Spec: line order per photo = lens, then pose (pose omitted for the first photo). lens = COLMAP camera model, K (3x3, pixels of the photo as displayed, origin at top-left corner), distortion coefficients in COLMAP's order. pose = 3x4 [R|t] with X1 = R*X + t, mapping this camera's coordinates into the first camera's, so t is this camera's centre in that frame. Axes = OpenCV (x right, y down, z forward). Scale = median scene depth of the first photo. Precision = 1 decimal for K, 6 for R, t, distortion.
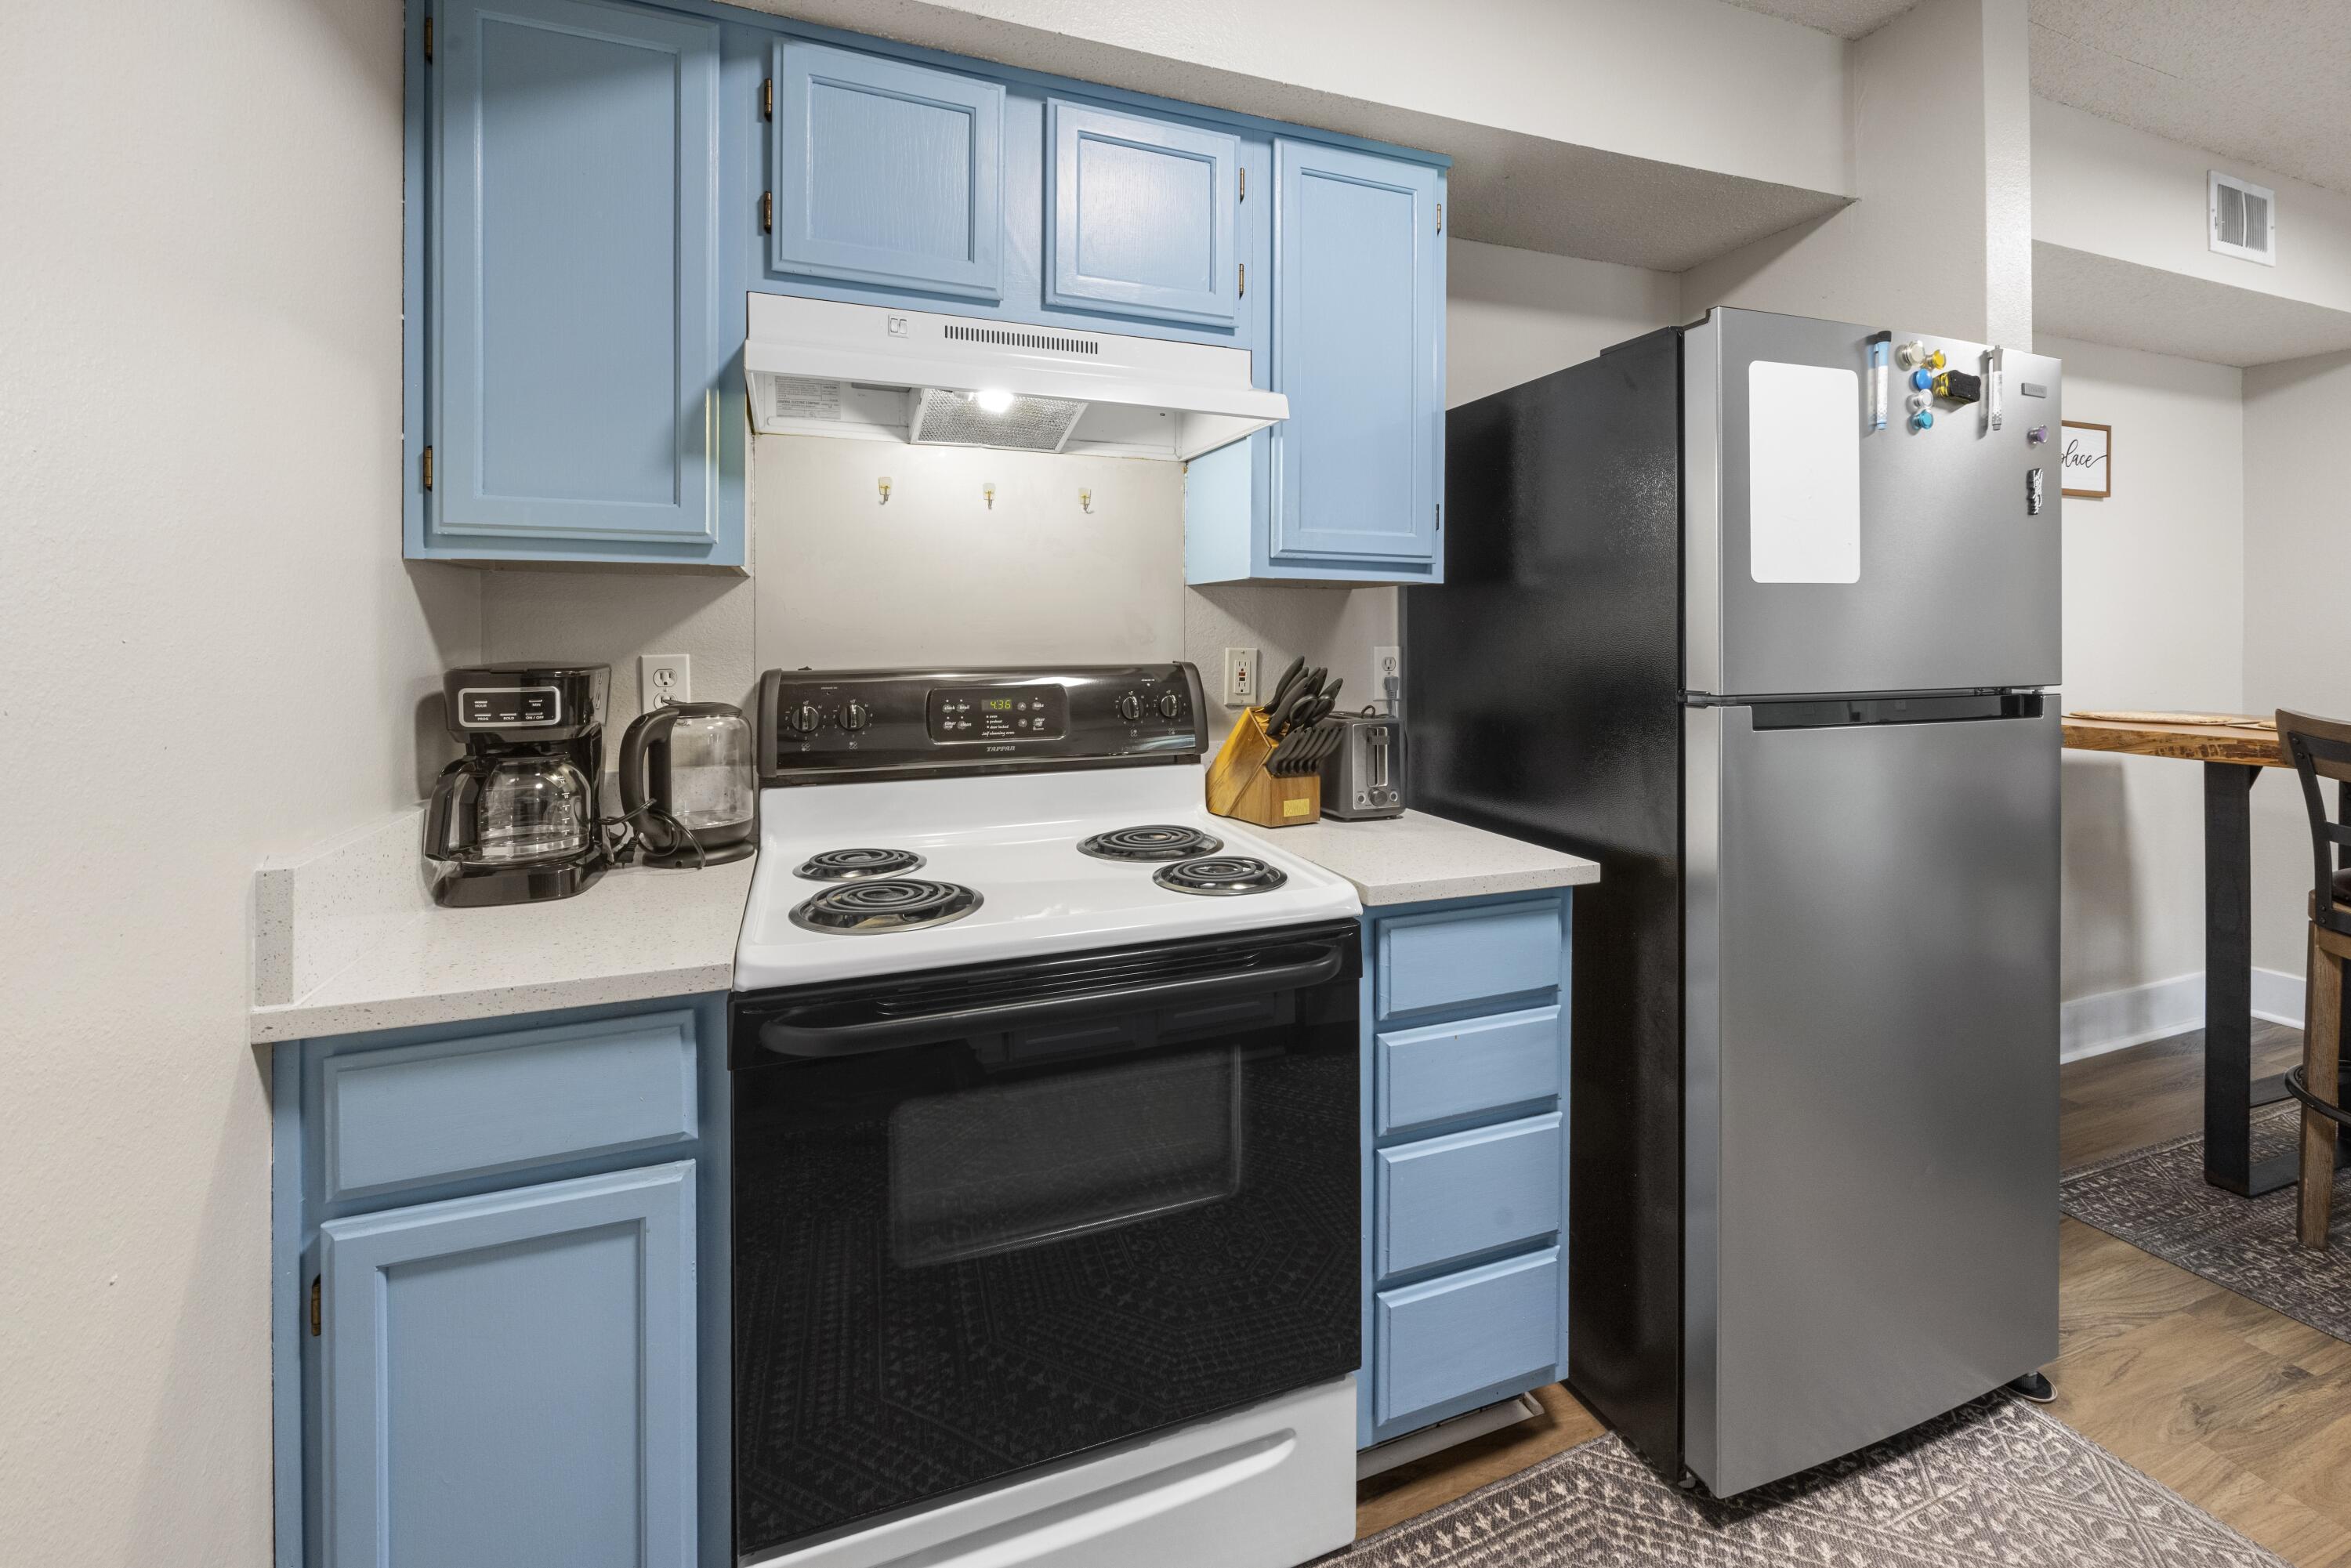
lens RADIAL K [[1019.3, 0, 1180.2], [0, 1019.3, 641.6], [0, 0, 1]] dist [-0.000463, 0.000148]
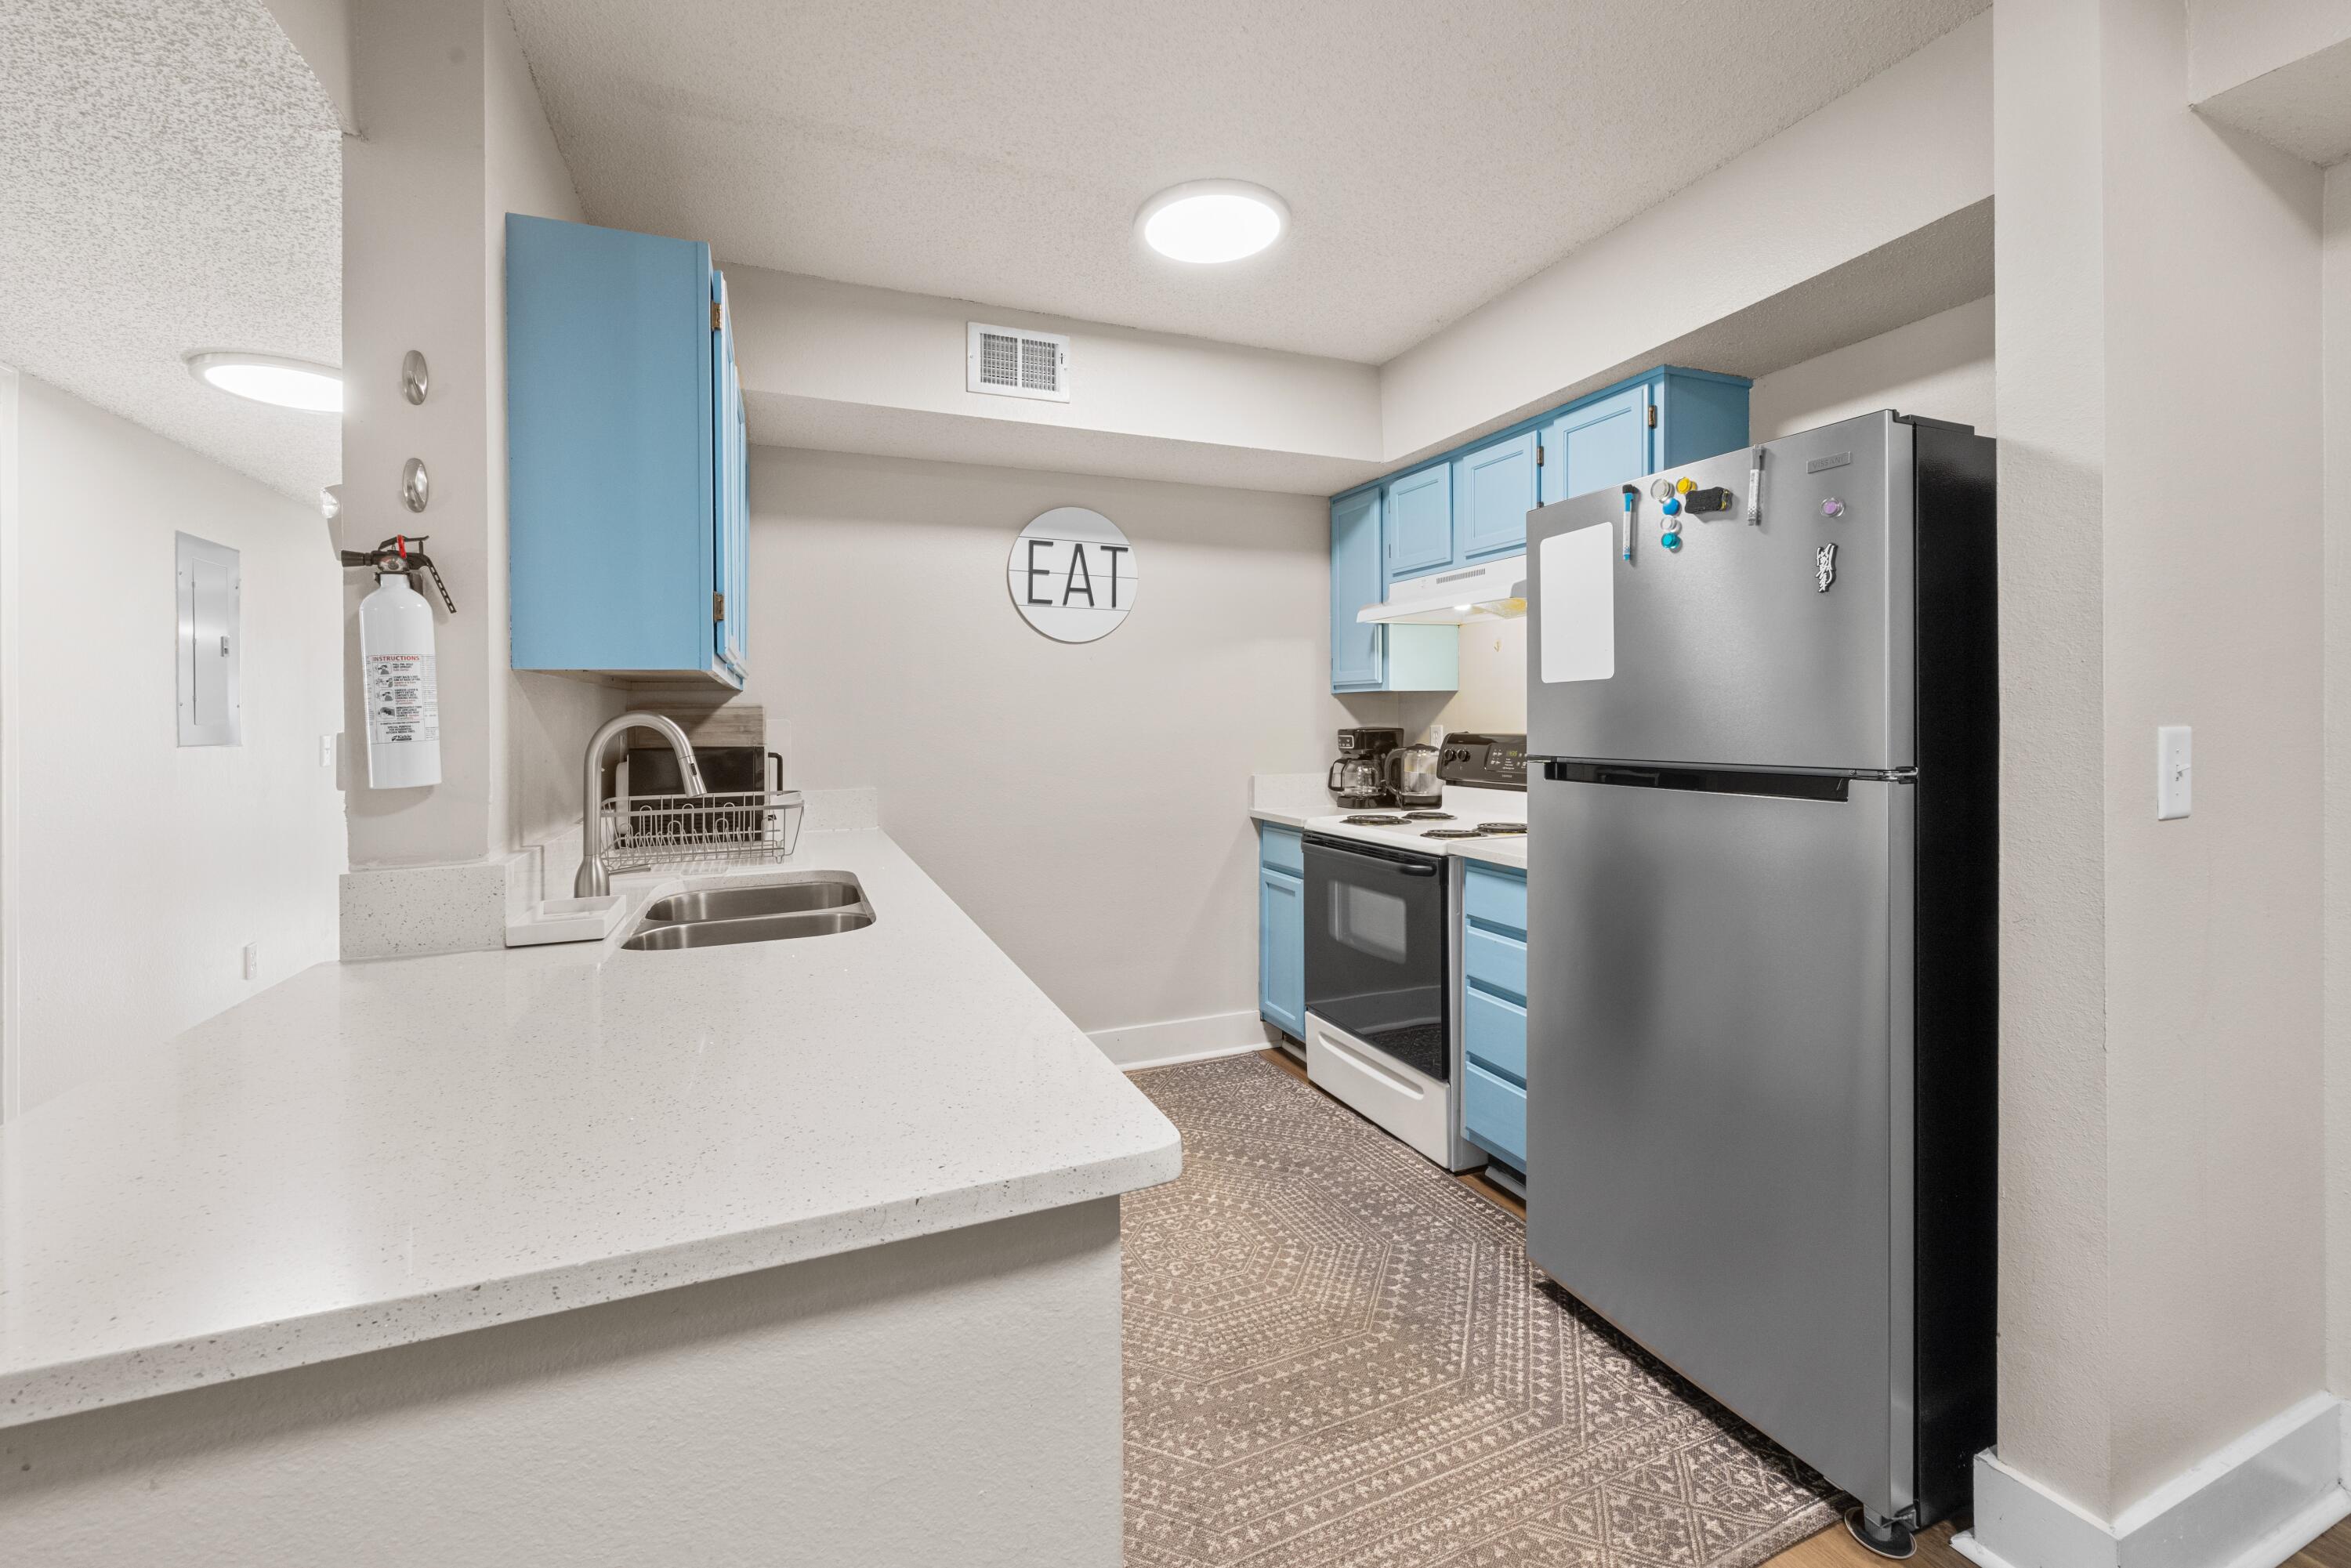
lens RADIAL K [[967.6, 0, 1179.9], [0, 967.6, 727.9], [0, 0, 1]] dist [-0.002516, -0.000350]
pose [[0.017916, 0.011663, -0.999771, 1.374610], [0.001682, 0.999930, 0.011695, -0.006661], [0.999838, -0.001891, 0.017895, 0.292818]]
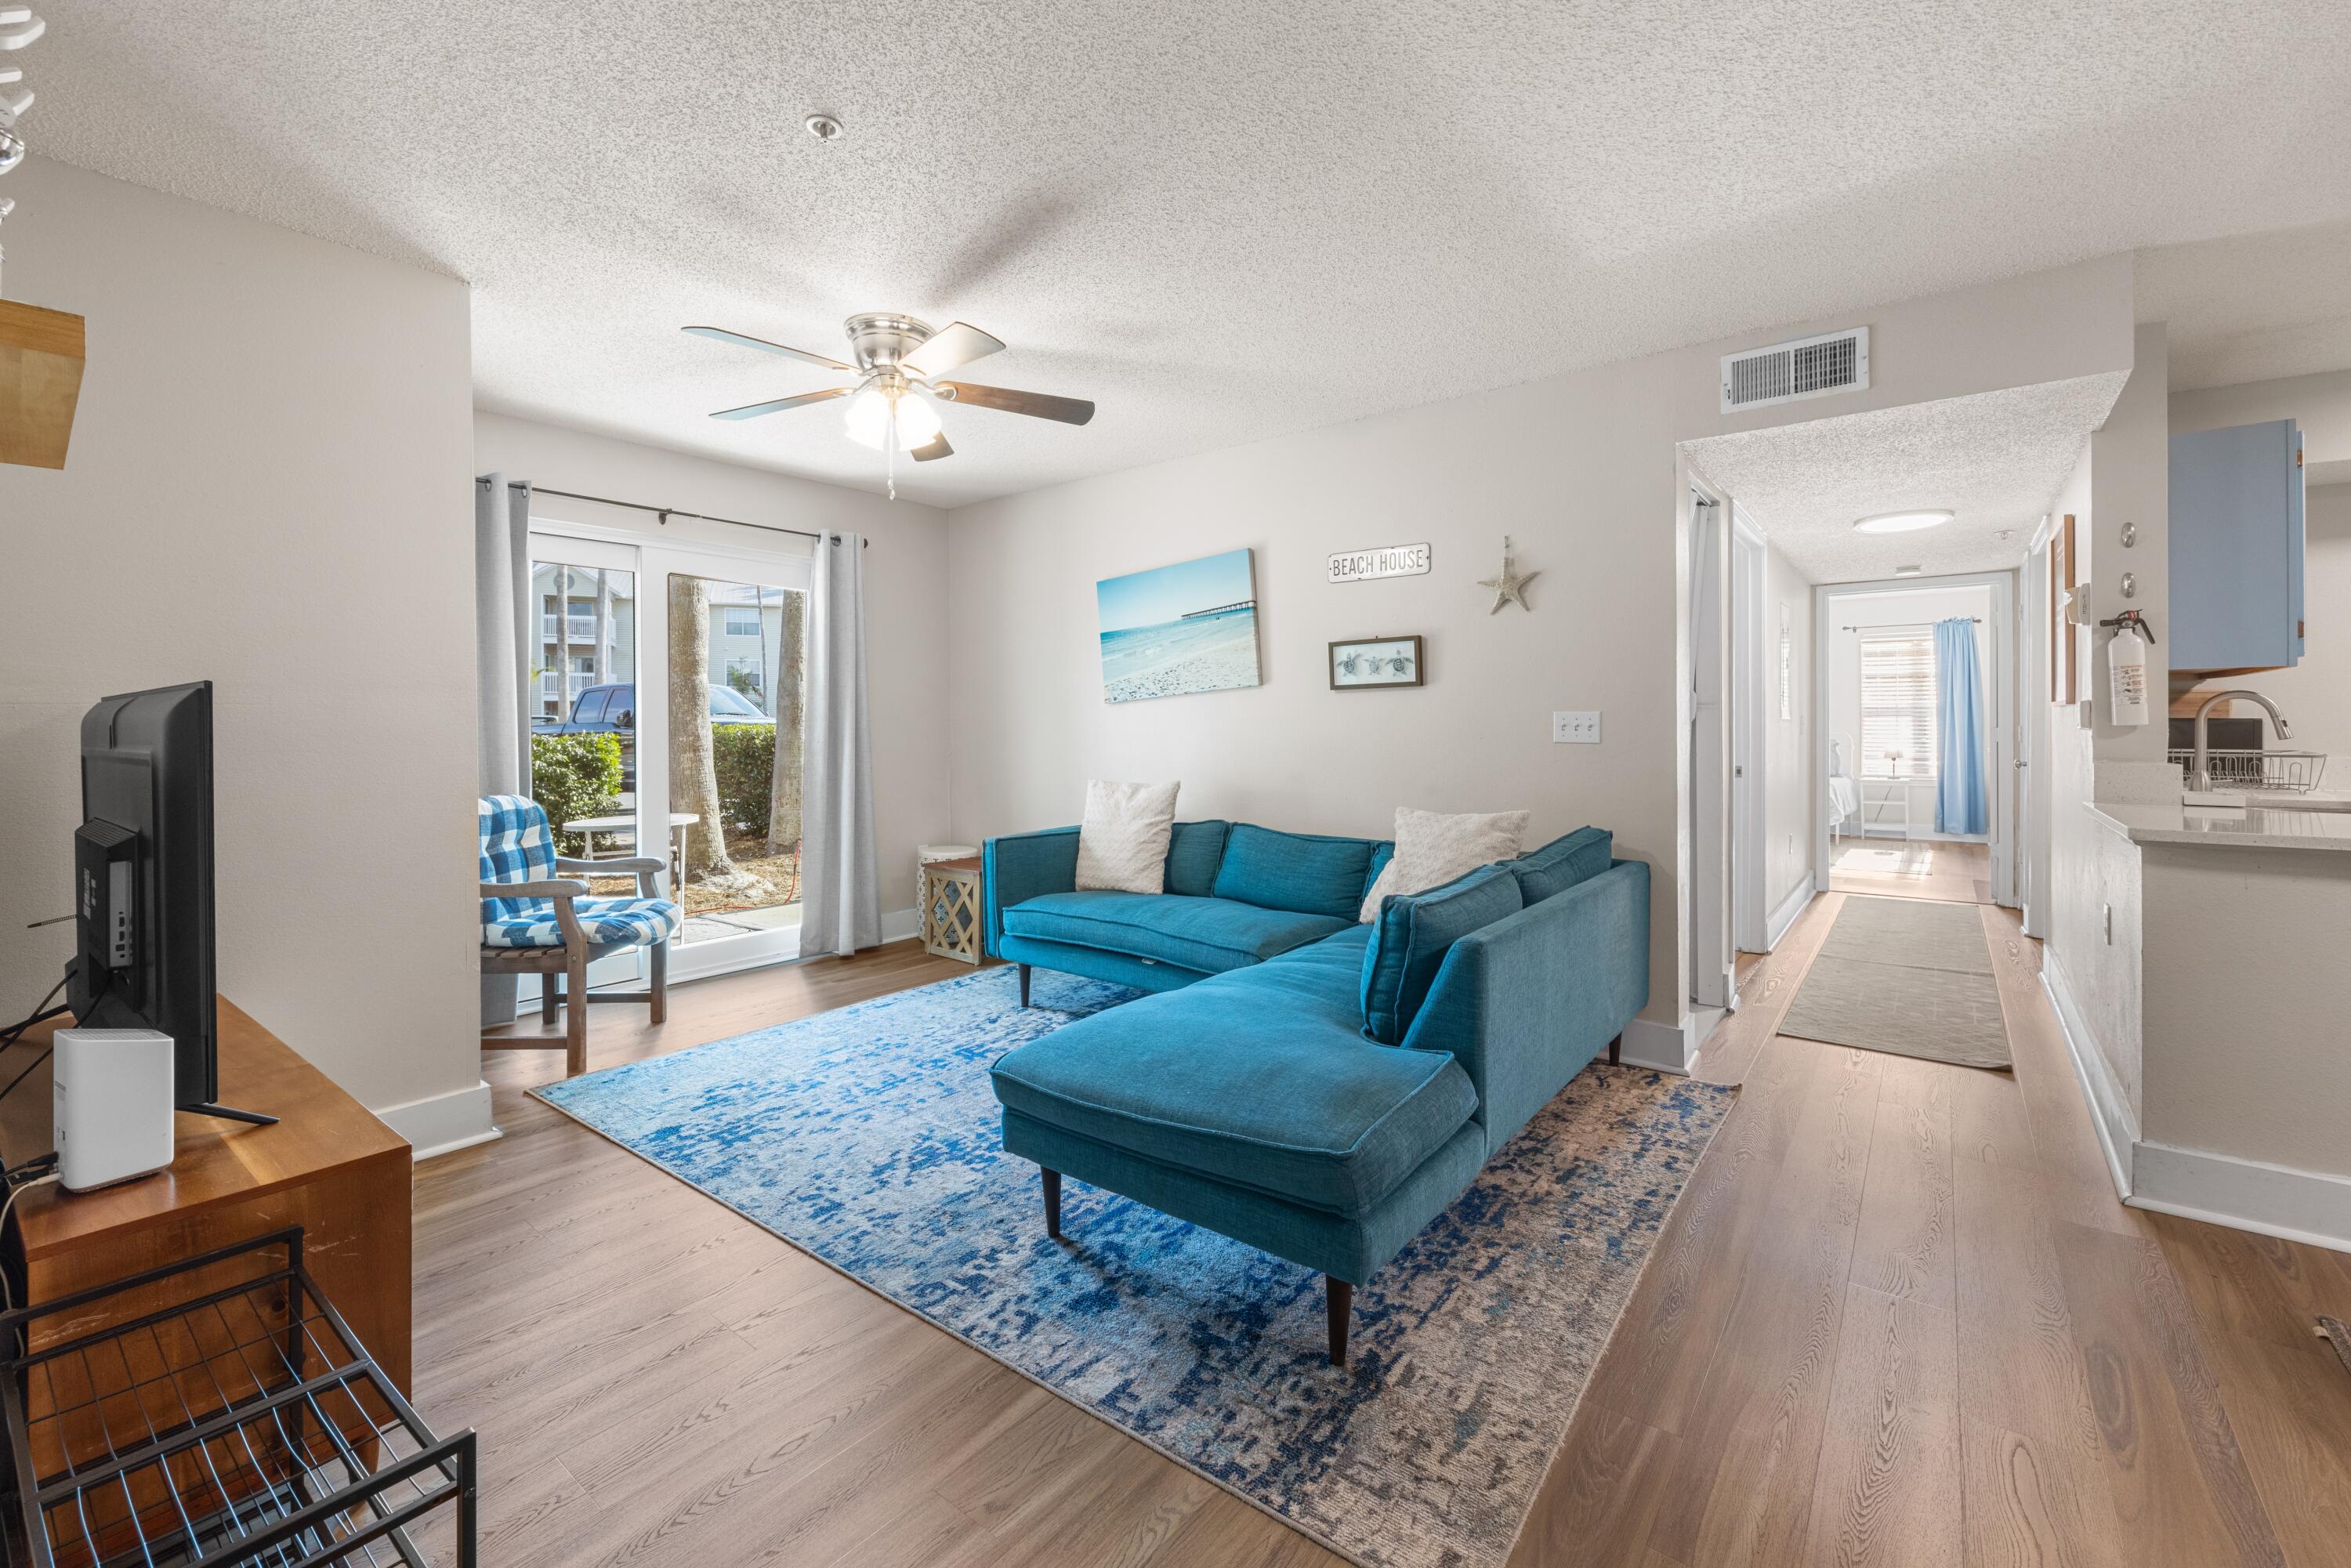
lens RADIAL K [[989.2, 0, 1174.2], [0, 989.2, 715.3], [0, 0, 1]] dist [0.002360, 0.000007]
pose [[-0.858424, -0.002688, -0.512933, 2.739026], [-0.003365, 0.999994, 0.000390, 0.031763], [0.512929, 0.002061, -0.858428, 0.314004]]
